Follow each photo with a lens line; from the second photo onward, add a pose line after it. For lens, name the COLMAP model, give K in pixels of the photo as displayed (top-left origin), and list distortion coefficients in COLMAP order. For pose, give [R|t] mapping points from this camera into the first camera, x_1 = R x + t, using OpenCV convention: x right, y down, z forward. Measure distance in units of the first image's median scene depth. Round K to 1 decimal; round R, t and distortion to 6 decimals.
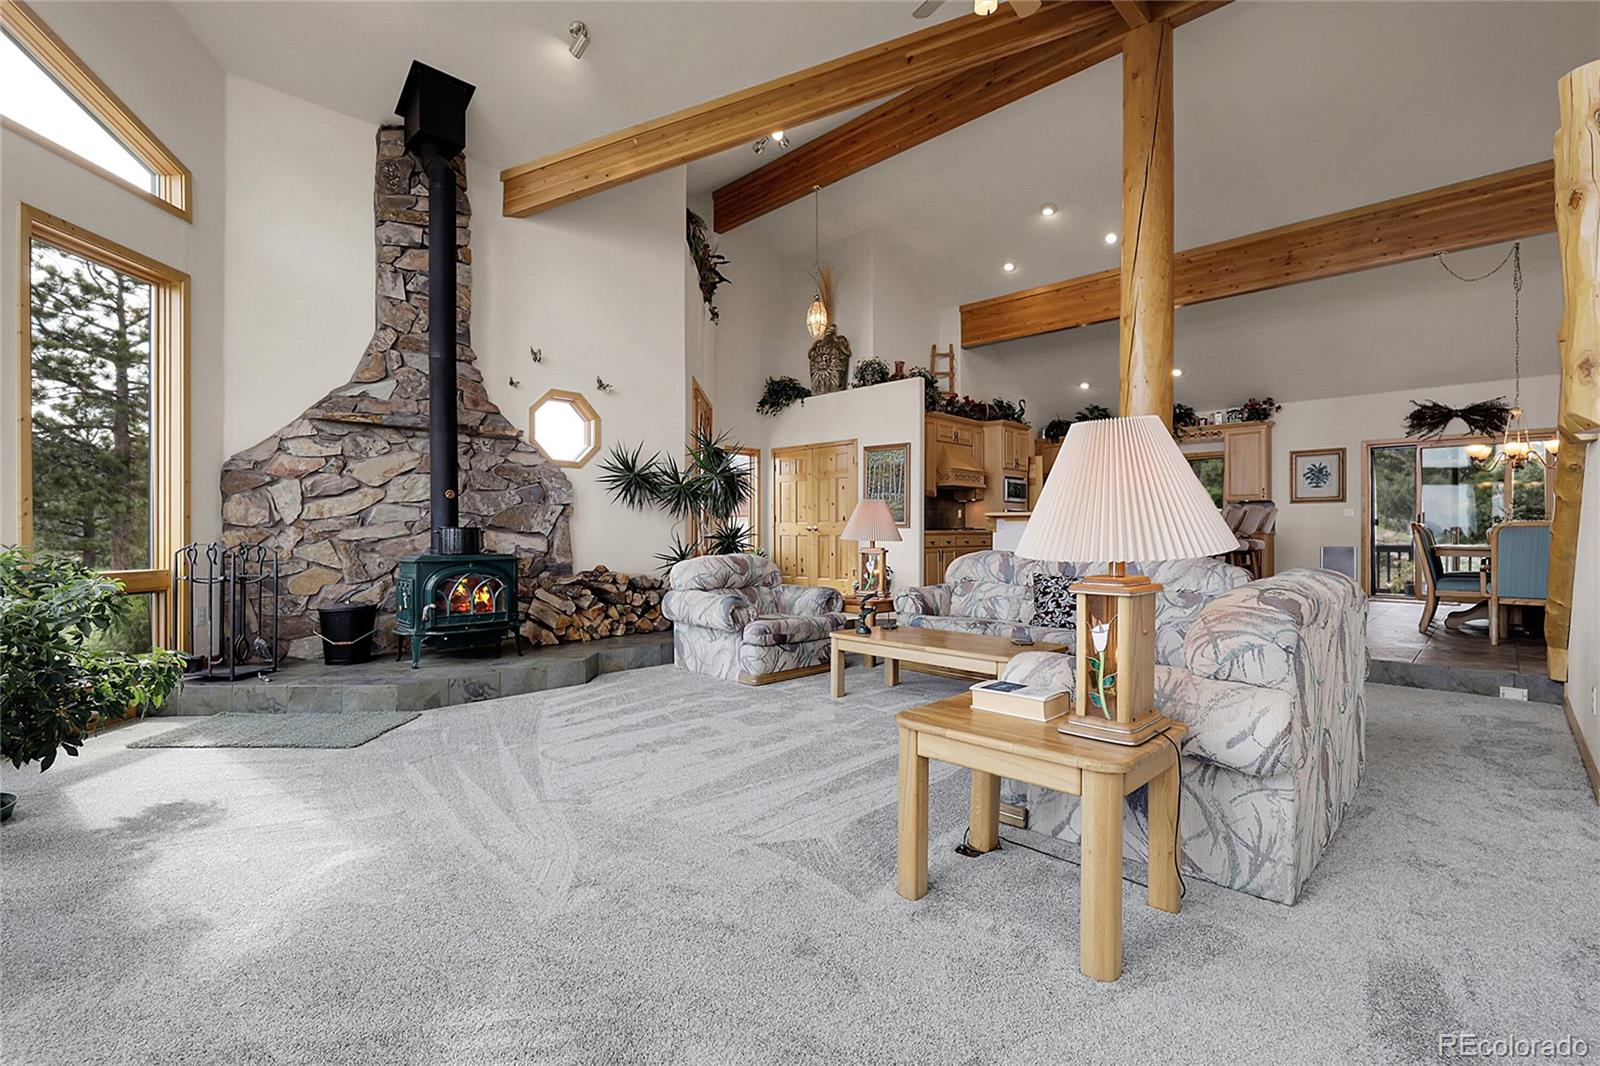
lens RADIAL K [[731.2, 0, 793.2], [0, 731.2, 528.1], [0, 0, 1]] dist [0.002703, 0.001197]
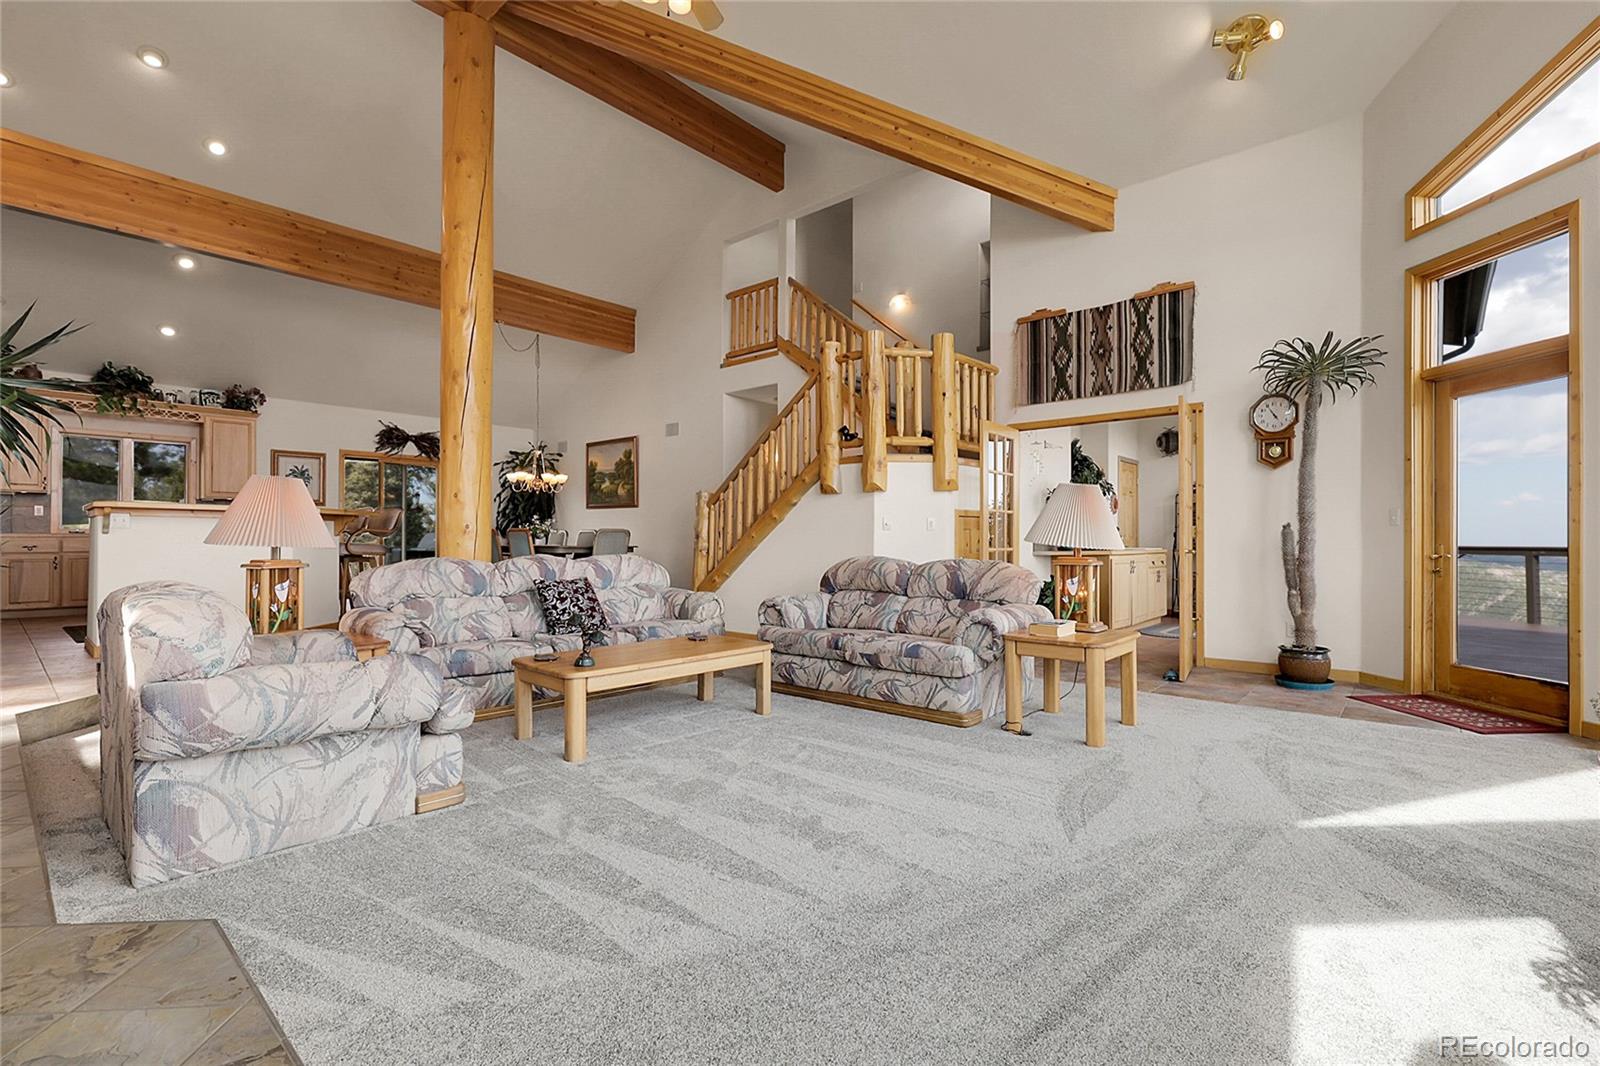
lens RADIAL K [[731.2, 0, 808.1], [0, 731.2, 537.0], [0, 0, 1]] dist [0.002703, 0.001197]
pose [[-0.057770, 0.000190, 0.998330, -0.512142], [-0.011567, 0.999933, -0.000860, 0.002116], [-0.998263, -0.011597, -0.057764, 0.602545]]
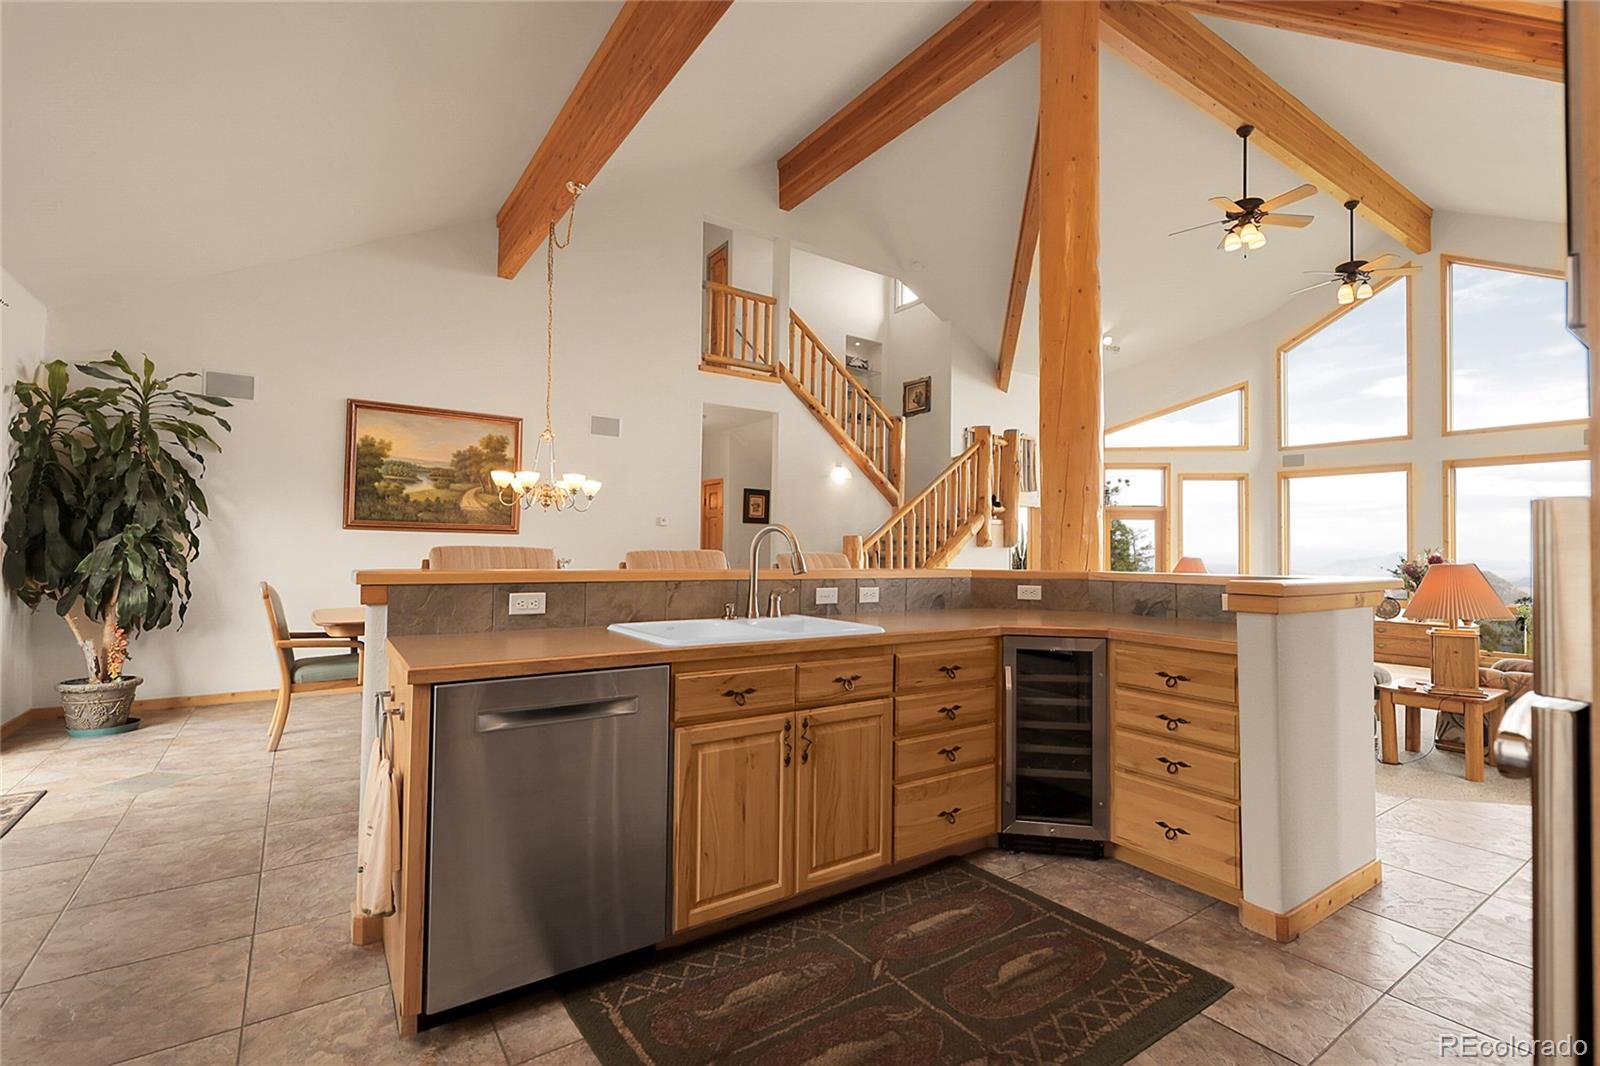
lens RADIAL K [[731.2, 0, 807.3], [0, 731.2, 536.2], [0, 0, 1]] dist [0.002703, 0.001197]
pose [[-0.983062, -0.008606, 0.183074, 0.623800], [-0.014495, 0.999419, -0.030849, -0.034338], [-0.182702, -0.032980, -0.982615, 1.878147]]
